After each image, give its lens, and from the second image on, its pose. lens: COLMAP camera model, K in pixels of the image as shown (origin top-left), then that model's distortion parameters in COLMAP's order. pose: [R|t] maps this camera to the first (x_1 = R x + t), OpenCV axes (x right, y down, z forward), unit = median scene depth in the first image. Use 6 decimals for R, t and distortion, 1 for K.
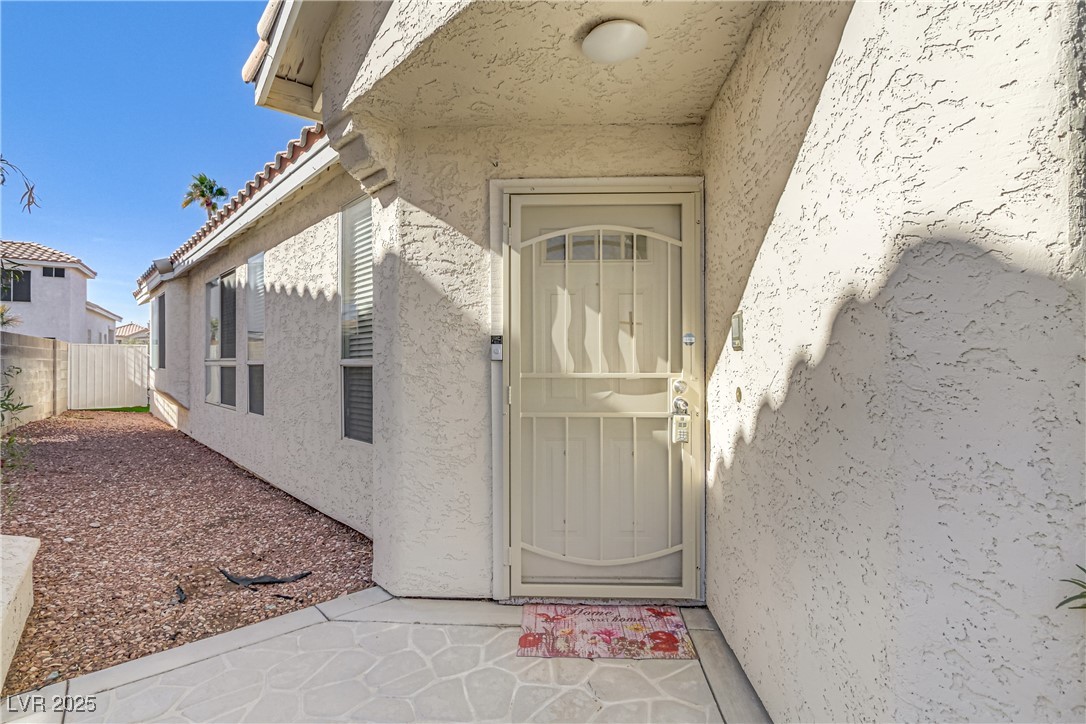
lens RADIAL K [[533.2, 0, 536.4], [0, 533.2, 358.5], [0, 0, 1]] dist [-0.013047, 0.002552]
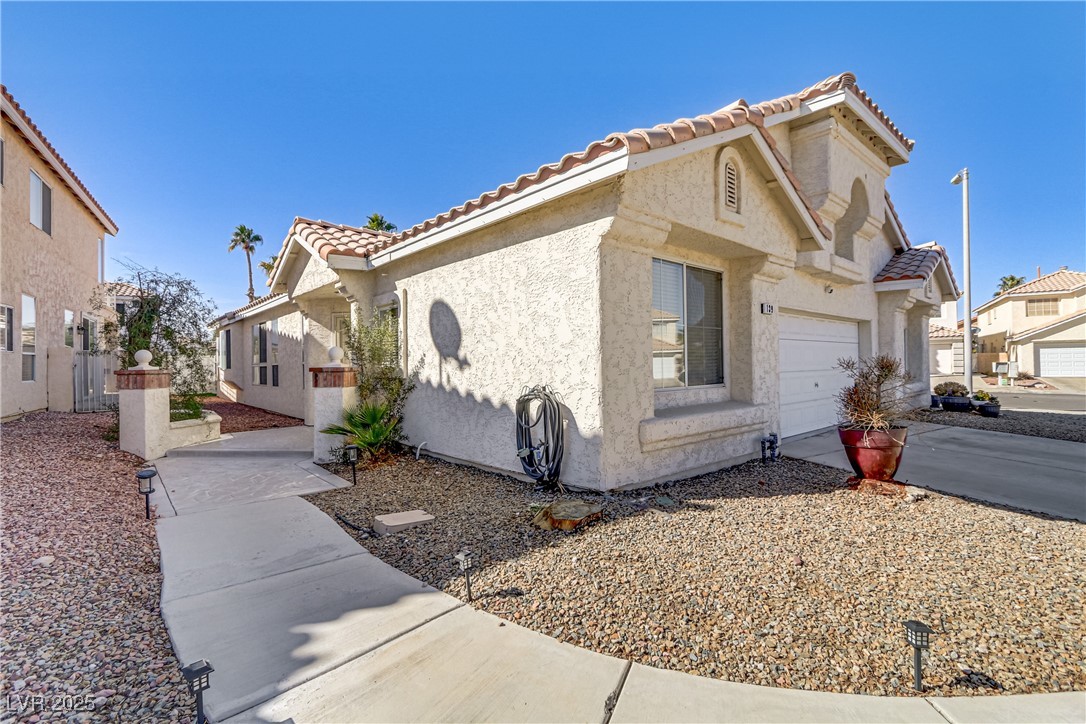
lens RADIAL K [[493.8, 0, 546.7], [0, 493.8, 362.9], [0, 0, 1]] dist [-0.011336, 0.000944]
pose [[0.999950, -0.009344, -0.003472, 0.557416], [0.009344, 0.999956, -0.000068, 0.011268], [0.003473, 0.000036, 0.999994, -0.959418]]
